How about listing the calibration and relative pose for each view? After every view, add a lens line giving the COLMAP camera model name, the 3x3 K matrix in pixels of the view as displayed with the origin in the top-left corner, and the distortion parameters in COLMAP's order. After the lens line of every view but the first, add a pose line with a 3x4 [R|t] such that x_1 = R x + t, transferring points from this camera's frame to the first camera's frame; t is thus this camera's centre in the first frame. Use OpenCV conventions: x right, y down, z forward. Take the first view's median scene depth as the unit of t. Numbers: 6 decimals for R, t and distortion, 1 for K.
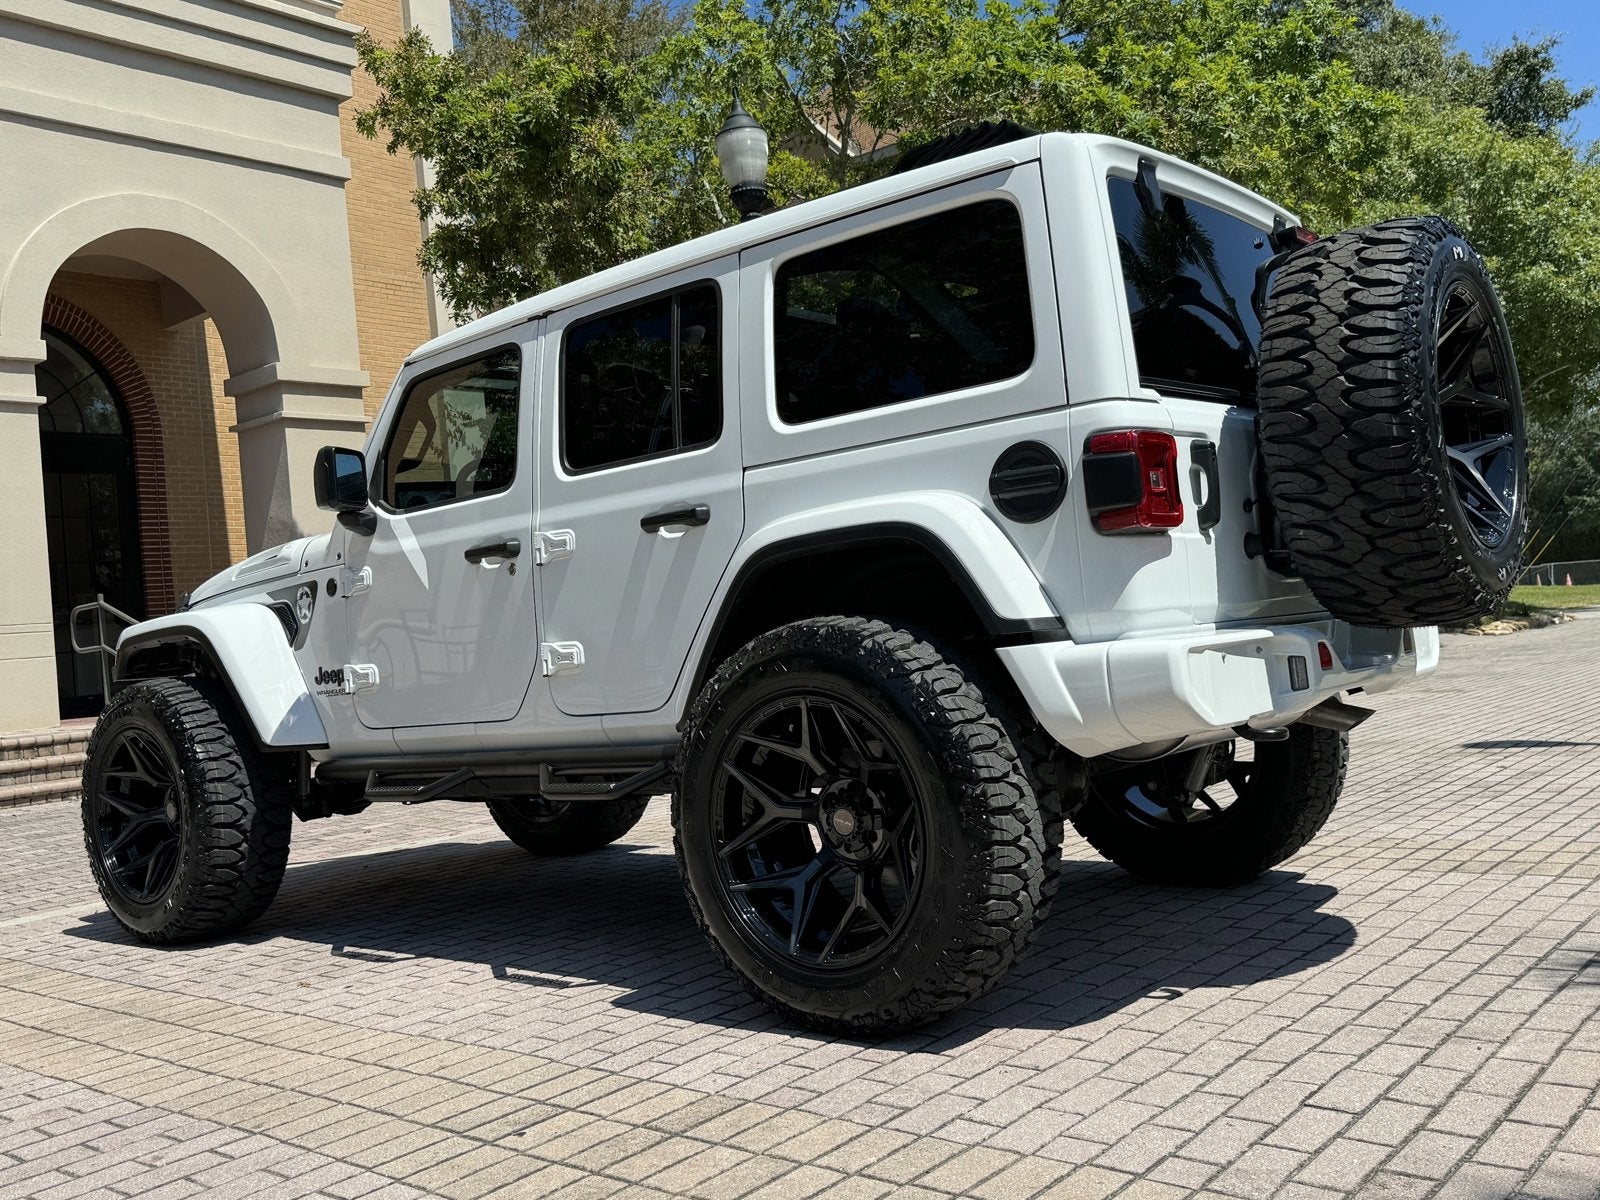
lens RADIAL K [[1441.8, 0, 794.0], [0, 1441.8, 600.2], [0, 0, 1]] dist [0.127688, -0.256194]
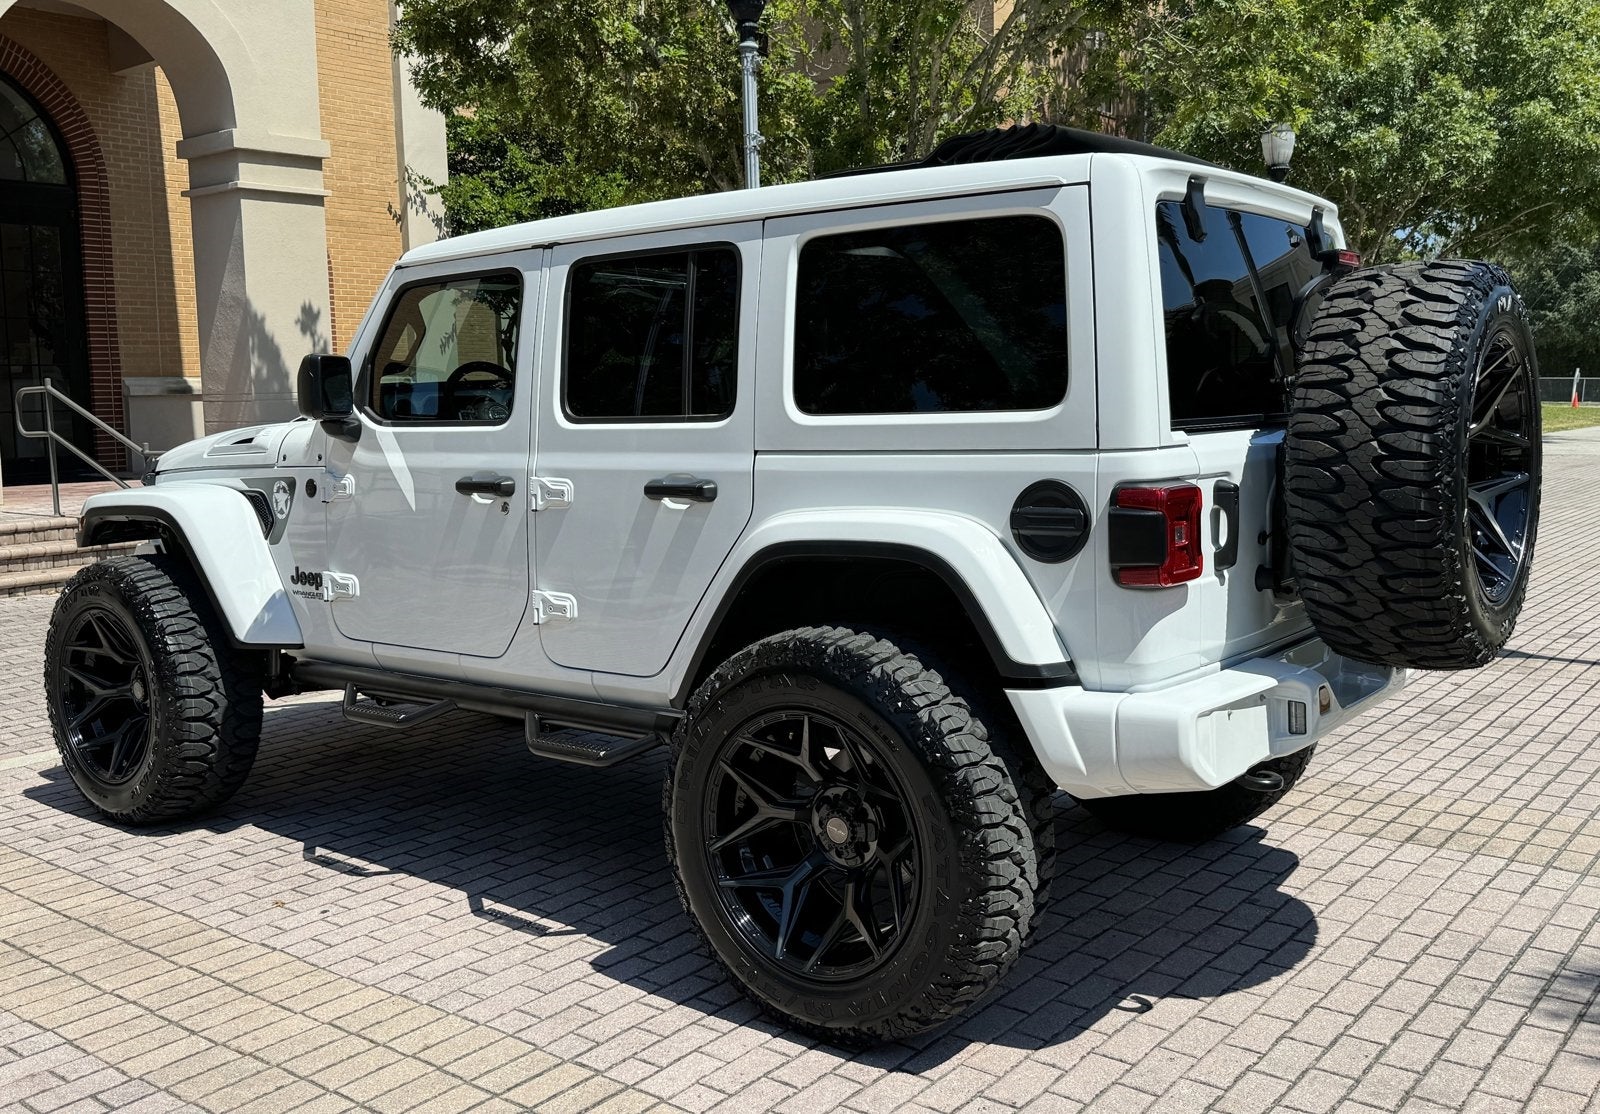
lens RADIAL K [[1450.8, 0, 806.8], [0, 1450.8, 536.7], [0, 0, 1]] dist [0.119512, -0.228350]
pose [[0.997094, 0.060519, 0.046275, -0.044230], [-0.065782, 0.990314, 0.122272, -0.165304], [-0.038427, -0.124961, 0.991417, 0.020853]]
